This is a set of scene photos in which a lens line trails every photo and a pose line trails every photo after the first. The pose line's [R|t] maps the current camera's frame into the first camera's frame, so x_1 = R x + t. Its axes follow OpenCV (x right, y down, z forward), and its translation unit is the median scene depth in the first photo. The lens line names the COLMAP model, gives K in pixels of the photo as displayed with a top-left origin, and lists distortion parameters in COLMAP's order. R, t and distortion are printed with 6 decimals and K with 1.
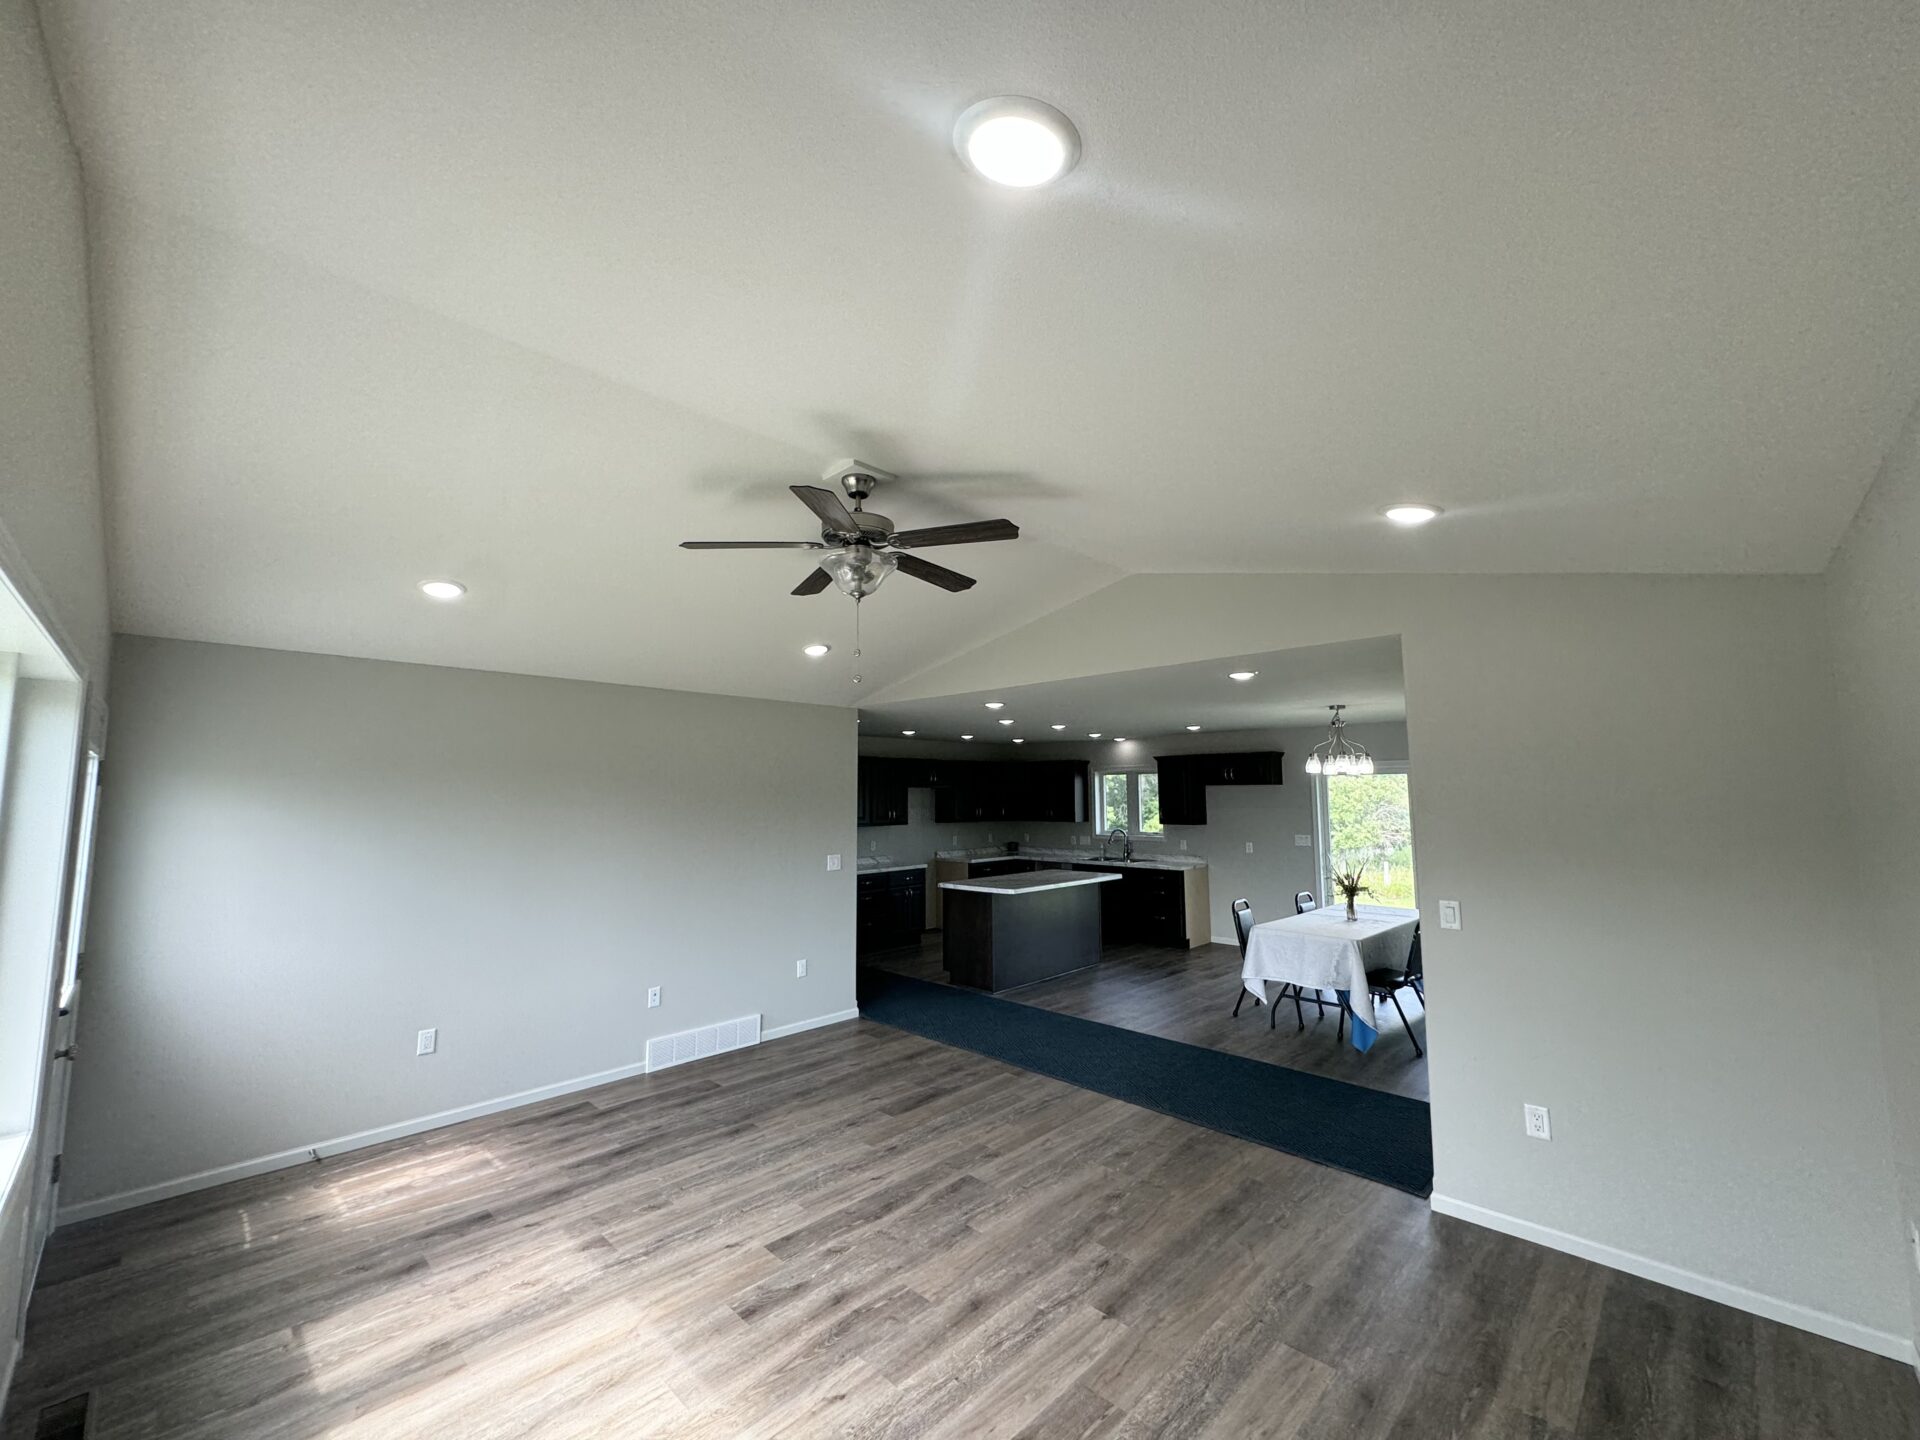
lens RADIAL K [[764.5, 0, 959.6], [0, 764.5, 715.5], [0, 0, 1]] dist [-0.002164, -0.000591]
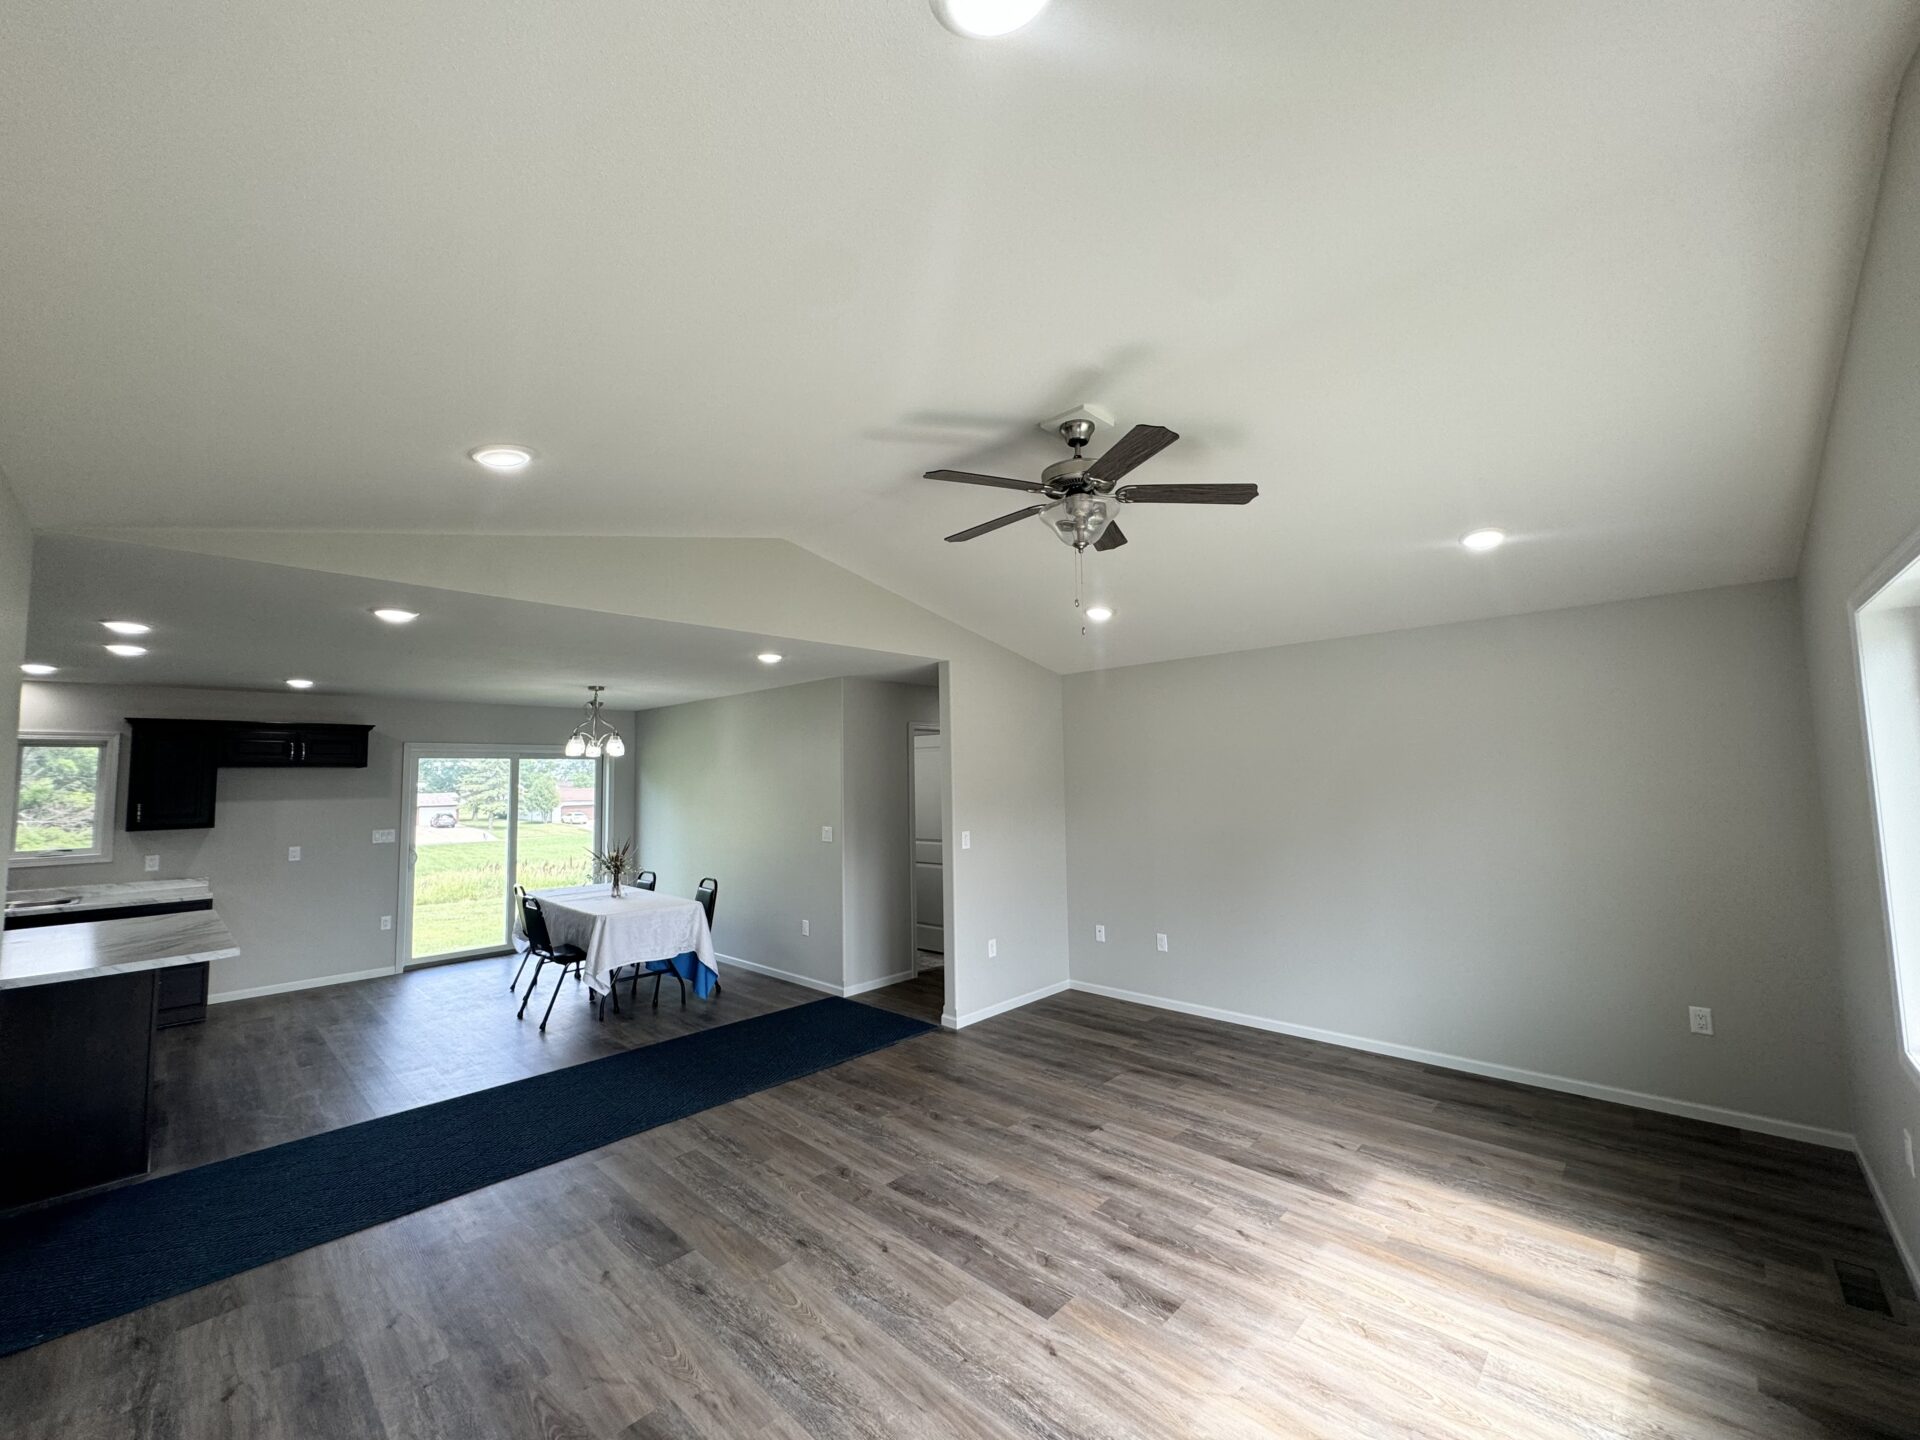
lens RADIAL K [[764.5, 0, 959.6], [0, 764.5, 715.5], [0, 0, 1]] dist [-0.002164, -0.000591]
pose [[-0.013570, 0.087776, 0.996048, -1.083989], [-0.083818, 0.992534, -0.088608, 0.157010], [-0.996389, -0.084689, -0.006111, 1.141390]]
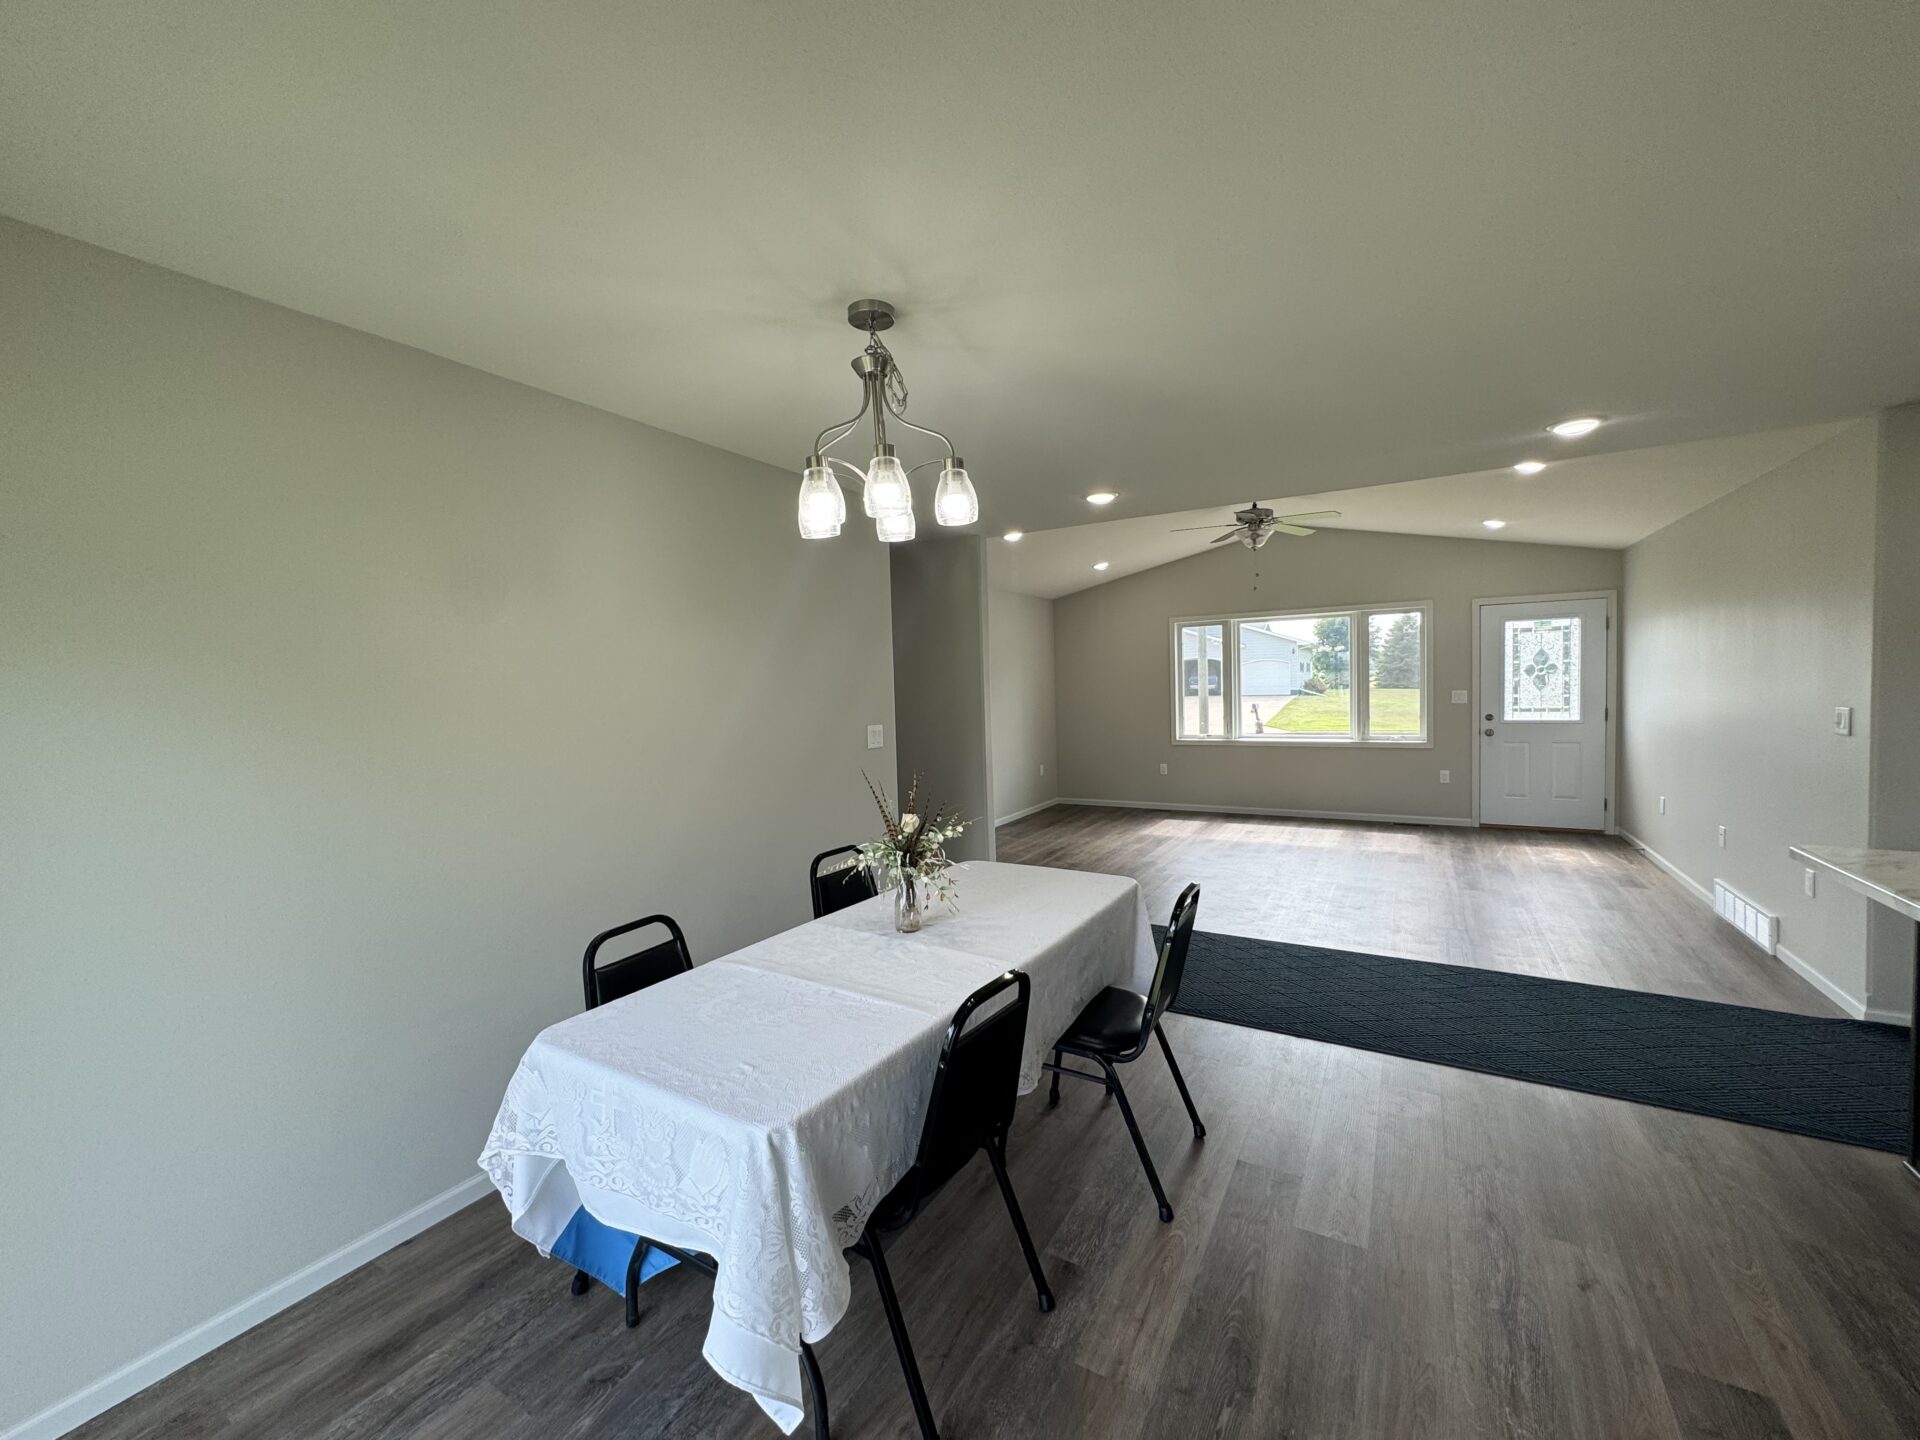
lens RADIAL K [[764.5, 0, 959.6], [0, 764.5, 715.5], [0, 0, 1]] dist [-0.002164, -0.000591]
pose [[-0.970488, 0.043572, -0.237181, 1.152450], [0.059104, 0.996520, -0.058774, 0.371107], [0.233794, -0.071058, -0.969686, 2.790886]]
